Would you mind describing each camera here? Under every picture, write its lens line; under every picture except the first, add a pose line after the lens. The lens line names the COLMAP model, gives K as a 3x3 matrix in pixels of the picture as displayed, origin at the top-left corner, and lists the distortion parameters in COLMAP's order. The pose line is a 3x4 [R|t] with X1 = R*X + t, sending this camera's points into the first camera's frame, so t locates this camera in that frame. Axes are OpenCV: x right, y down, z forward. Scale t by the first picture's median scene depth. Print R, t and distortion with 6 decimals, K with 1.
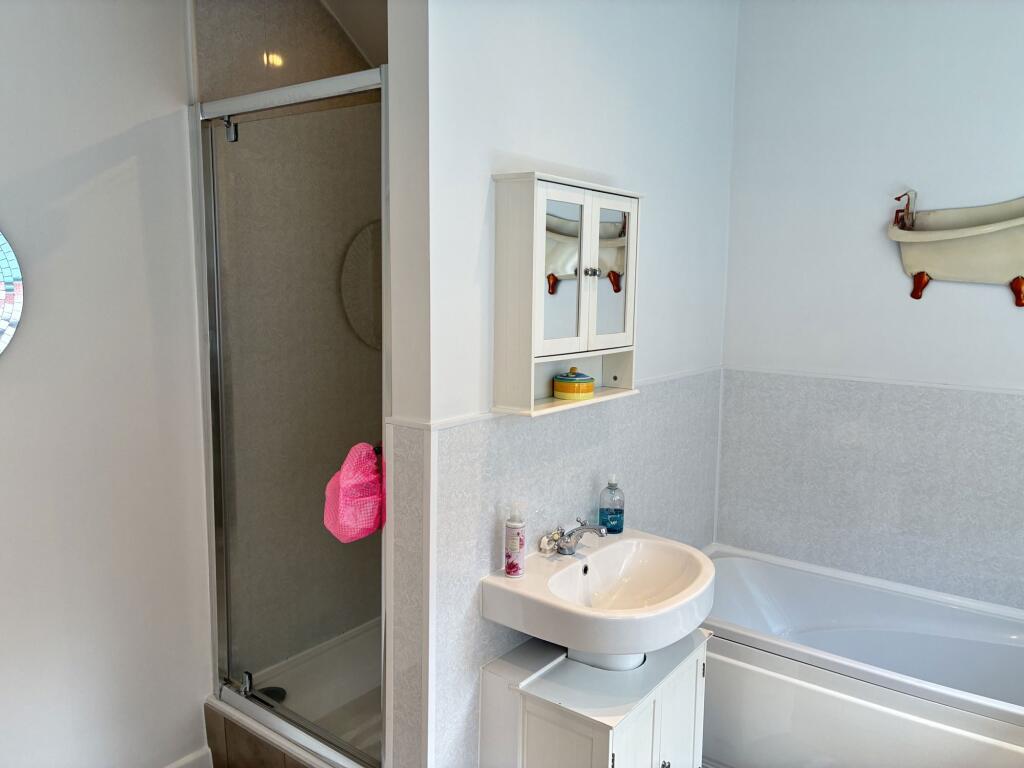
lens RADIAL K [[773.6, 0, 517.4], [0, 773.6, 385.1], [0, 0, 1]] dist [0.049660, -0.063123]
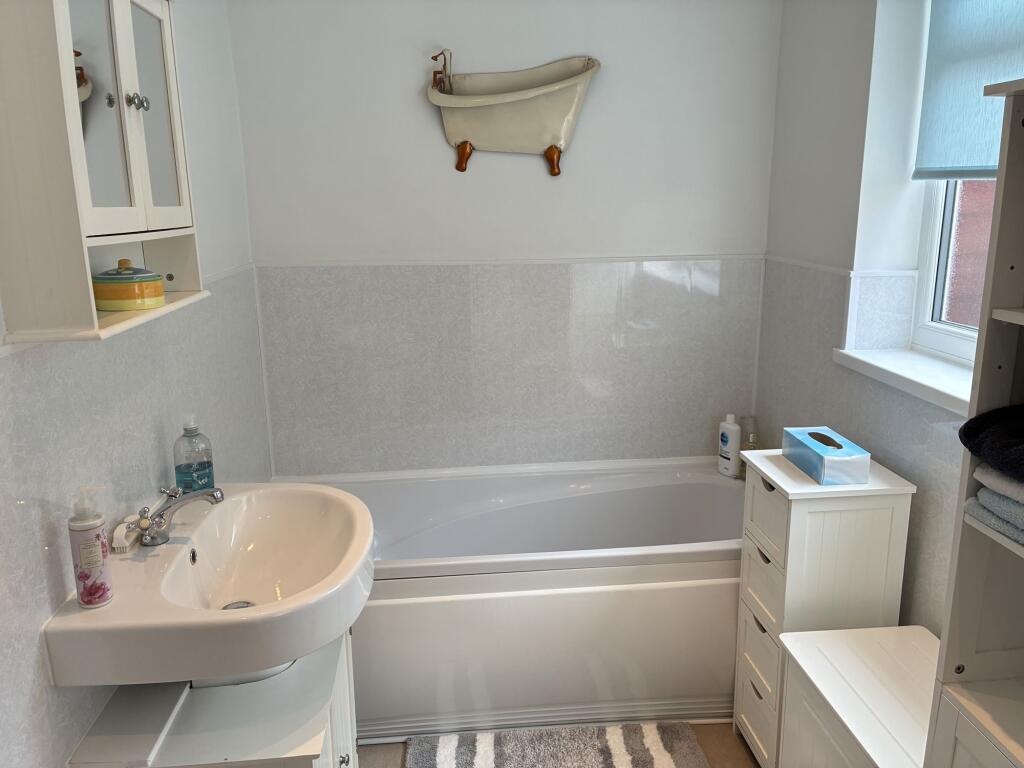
lens RADIAL K [[773.6, 0, 517.4], [0, 773.6, 385.1], [0, 0, 1]] dist [0.049660, -0.063123]
pose [[0.738199, -0.176891, 0.650977, -0.115051], [0.110828, 0.983697, 0.141624, 0.021581], [-0.665416, -0.032400, 0.745769, 0.282799]]
